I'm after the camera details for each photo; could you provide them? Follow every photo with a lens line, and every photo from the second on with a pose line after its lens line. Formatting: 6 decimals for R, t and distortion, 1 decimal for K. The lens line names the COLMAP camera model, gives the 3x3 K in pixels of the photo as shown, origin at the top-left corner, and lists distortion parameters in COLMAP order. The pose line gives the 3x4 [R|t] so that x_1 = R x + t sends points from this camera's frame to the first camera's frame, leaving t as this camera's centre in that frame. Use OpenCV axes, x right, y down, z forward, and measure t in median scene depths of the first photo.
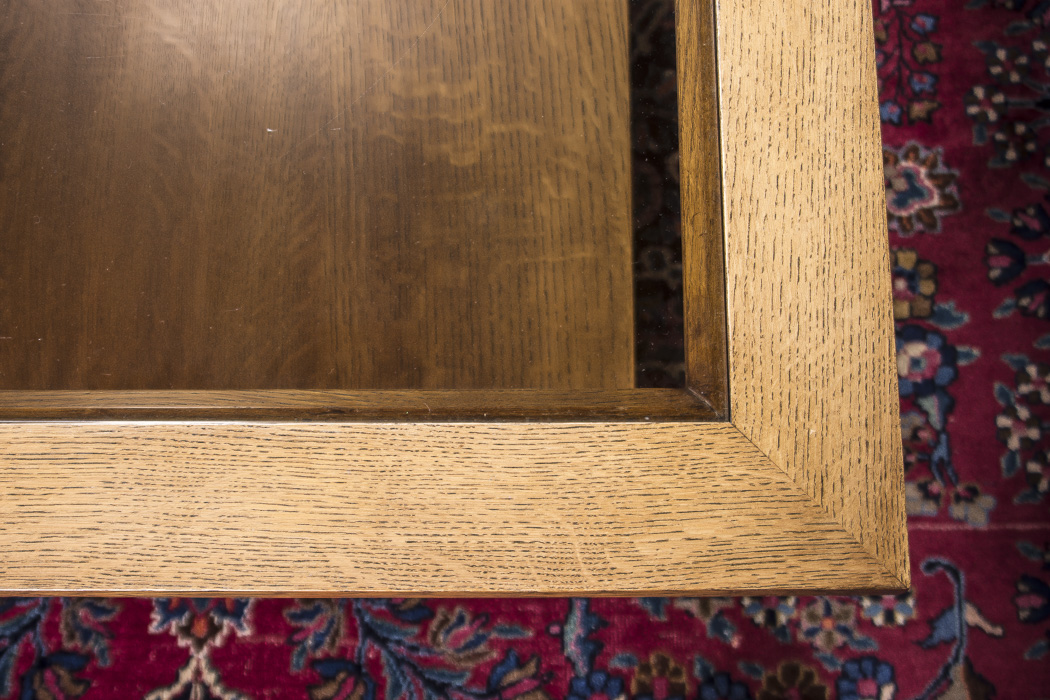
lens RADIAL K [[1569.4, 0, 523.4], [0, 1569.4, 369.2], [0, 0, 1]] dist [-0.099760, 0.181819]
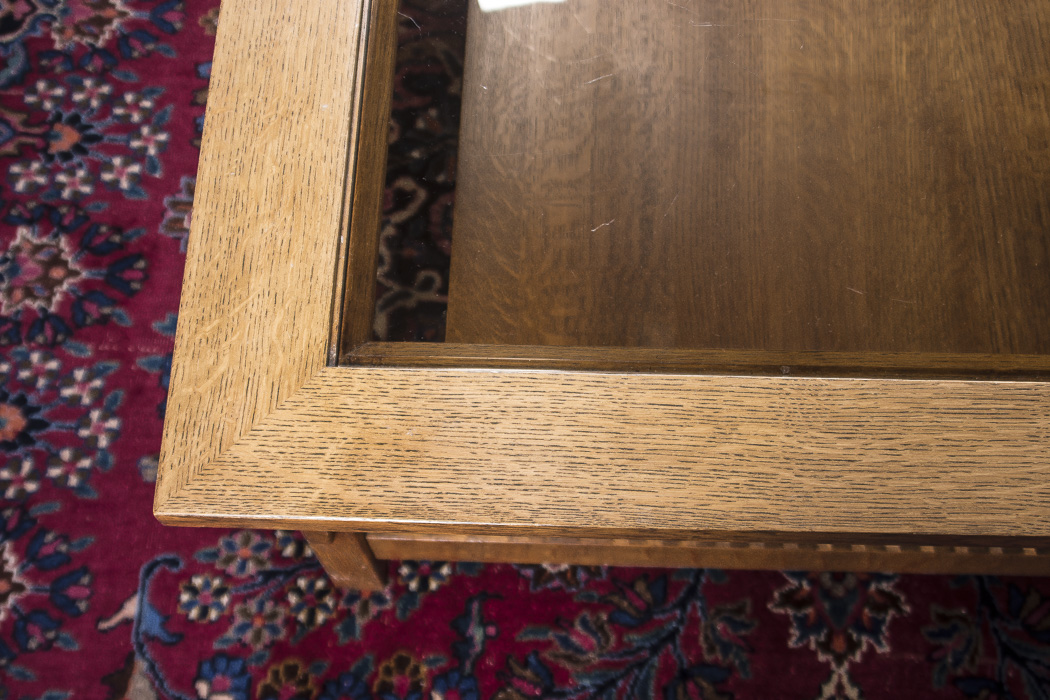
lens RADIAL K [[1569.4, 0, 523.4], [0, 1569.4, 369.2], [0, 0, 1]] dist [-0.099760, 0.181819]
pose [[0.999002, 0.026141, -0.036205, -0.382151], [-0.029575, 0.994766, -0.097807, 0.093671], [0.033459, 0.098780, 0.994547, -0.035729]]
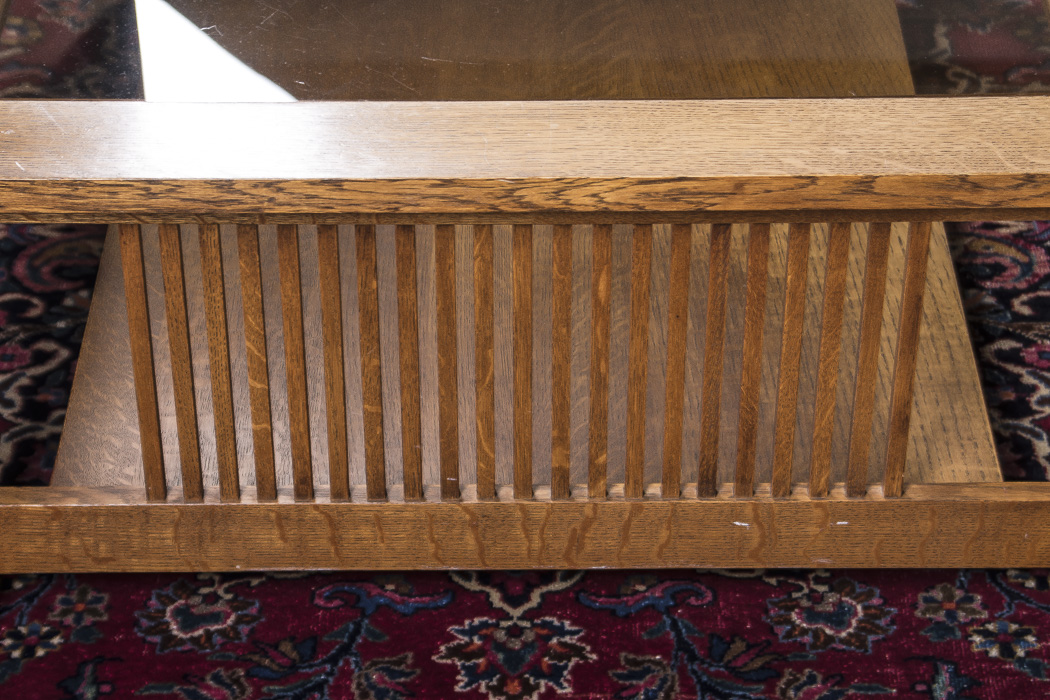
lens RADIAL K [[2738.4, 0, 524.7], [0, 2738.4, 363.9], [0, 0, 1]] dist [0.251870, 0.894421]
pose [[0.999905, 0.007143, 0.011753, -0.221220], [0.001658, 0.785724, -0.618576, 0.980934], [-0.013653, 0.618537, 0.785637, -0.325113]]
